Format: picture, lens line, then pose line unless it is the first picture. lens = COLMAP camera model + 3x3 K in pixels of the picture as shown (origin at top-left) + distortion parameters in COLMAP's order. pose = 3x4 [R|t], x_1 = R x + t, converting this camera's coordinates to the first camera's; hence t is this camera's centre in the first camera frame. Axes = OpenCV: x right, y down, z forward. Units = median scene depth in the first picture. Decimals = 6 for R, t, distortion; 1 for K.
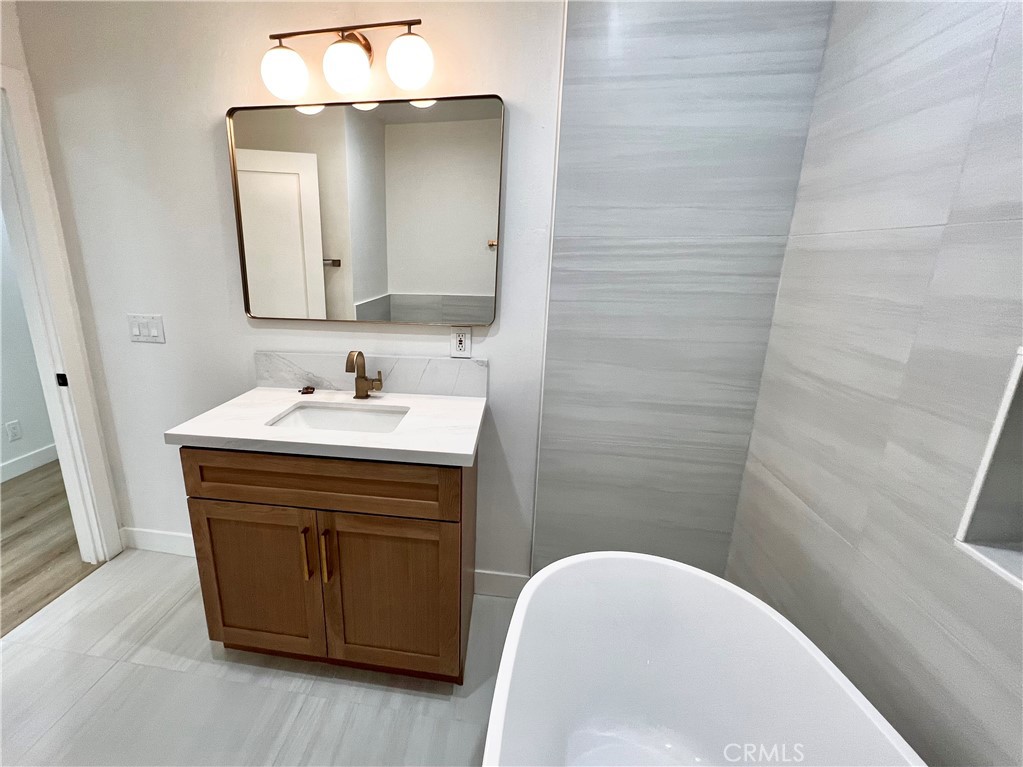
lens RADIAL K [[463.9, 0, 511.5], [0, 463.9, 383.5], [0, 0, 1]] dist [-0.001129, -0.000483]
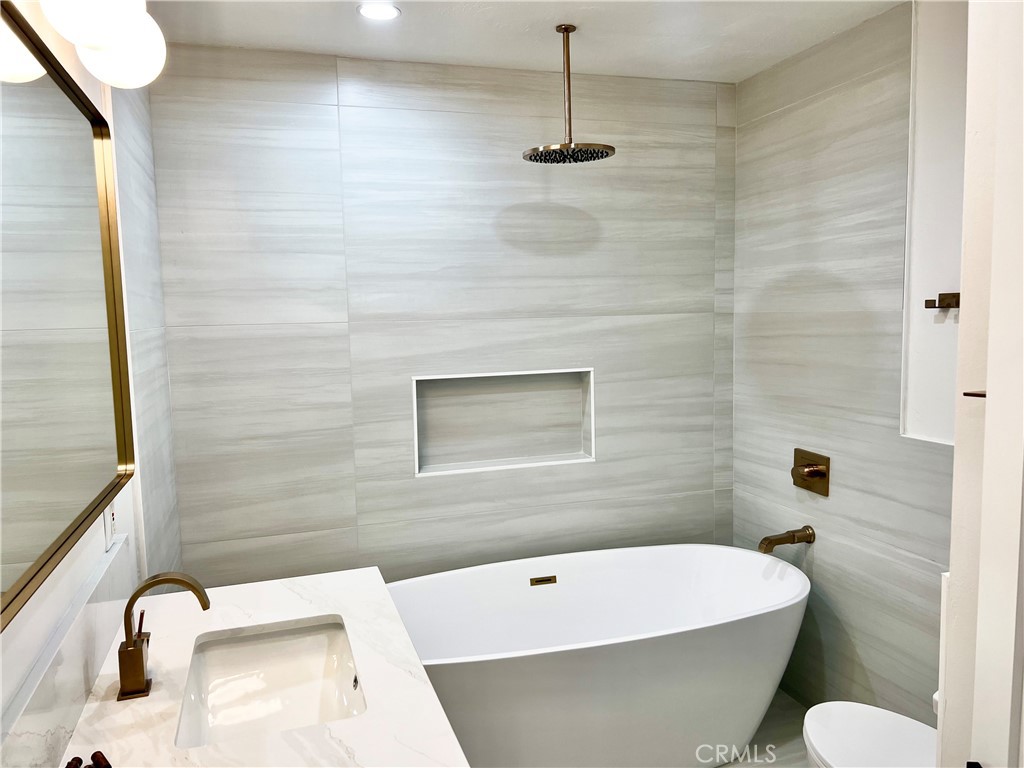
lens RADIAL K [[762.2, 0, 512.0], [0, 762.2, 384.0], [0, 0, 1]] dist [0.003082, -0.002195]
pose [[-0.344805, -0.129914, 0.929641, -1.851612], [0.256261, 0.939727, 0.226371, -0.564766], [-0.903017, 0.316285, -0.290731, 1.236159]]
